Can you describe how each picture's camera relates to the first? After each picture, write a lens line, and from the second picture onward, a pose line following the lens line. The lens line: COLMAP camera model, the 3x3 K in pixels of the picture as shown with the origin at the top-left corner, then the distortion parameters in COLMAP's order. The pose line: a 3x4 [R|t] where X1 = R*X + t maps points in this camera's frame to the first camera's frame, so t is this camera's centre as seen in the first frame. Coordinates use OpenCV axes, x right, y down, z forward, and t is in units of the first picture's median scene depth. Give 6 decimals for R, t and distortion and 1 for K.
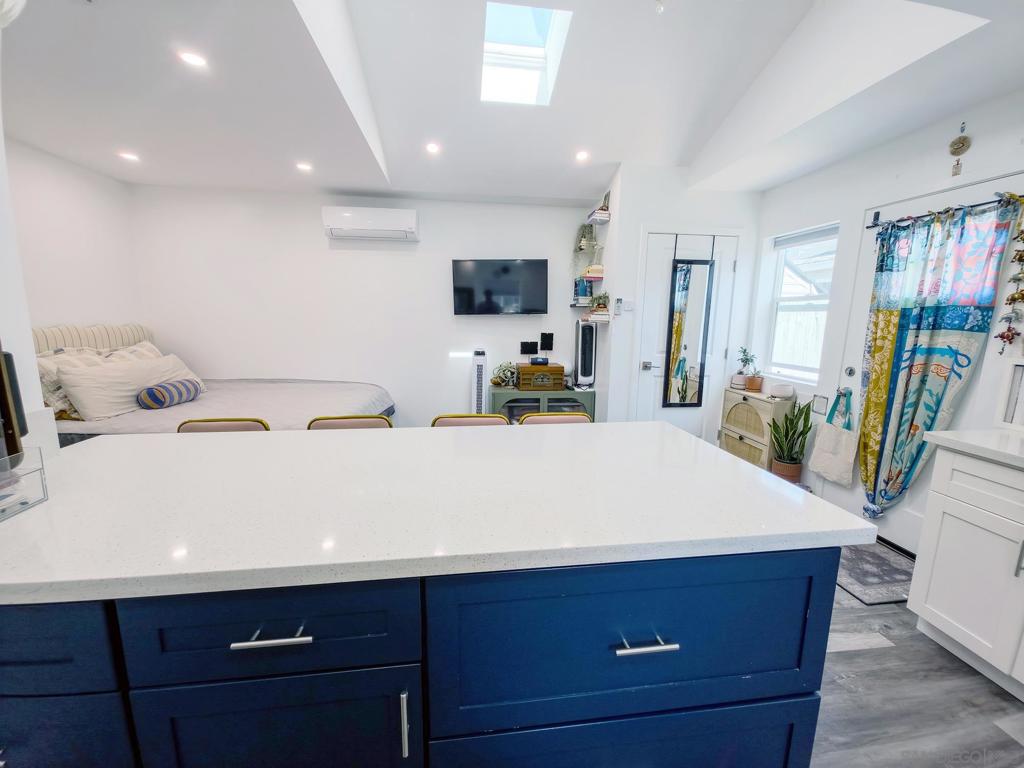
lens RADIAL K [[408.3, 0, 511.1], [0, 408.3, 384.8], [0, 0, 1]] dist [0.011604, -0.008179]
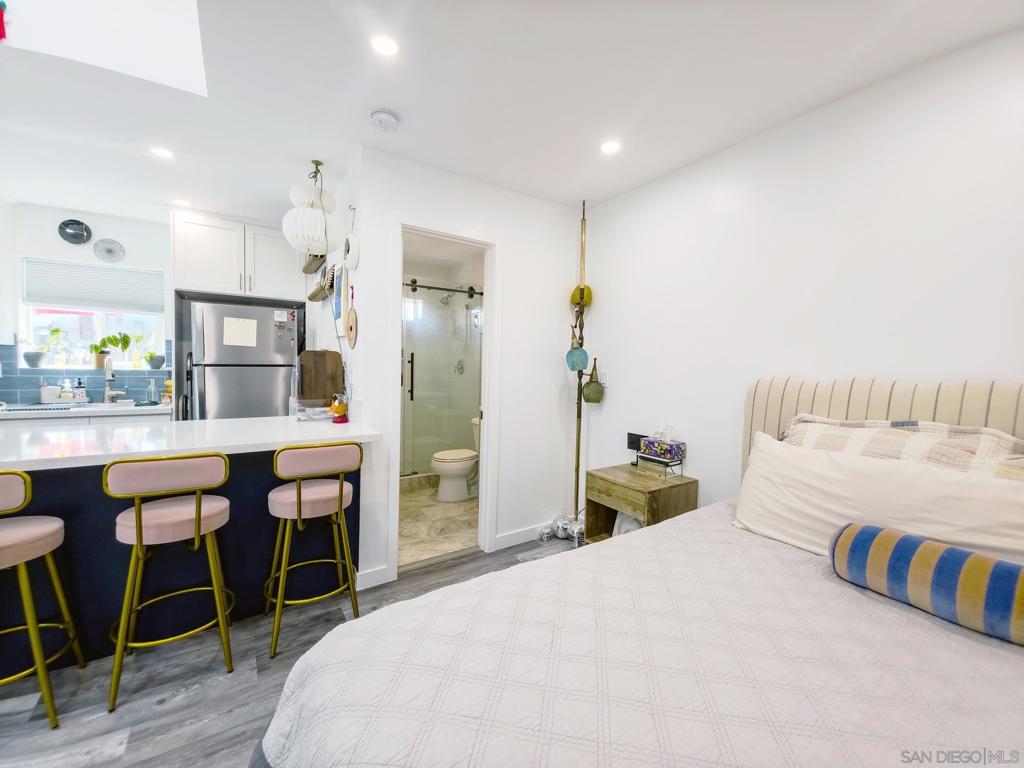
lens RADIAL K [[408.5, 0, 512.0], [0, 408.5, 384.0], [0, 0, 1]] dist [0.004700, -0.003642]
pose [[-0.894256, -0.012079, -0.447393, -0.409959], [-0.103835, 0.977960, 0.181143, -0.185208], [0.435345, 0.208443, -0.875800, 1.279384]]
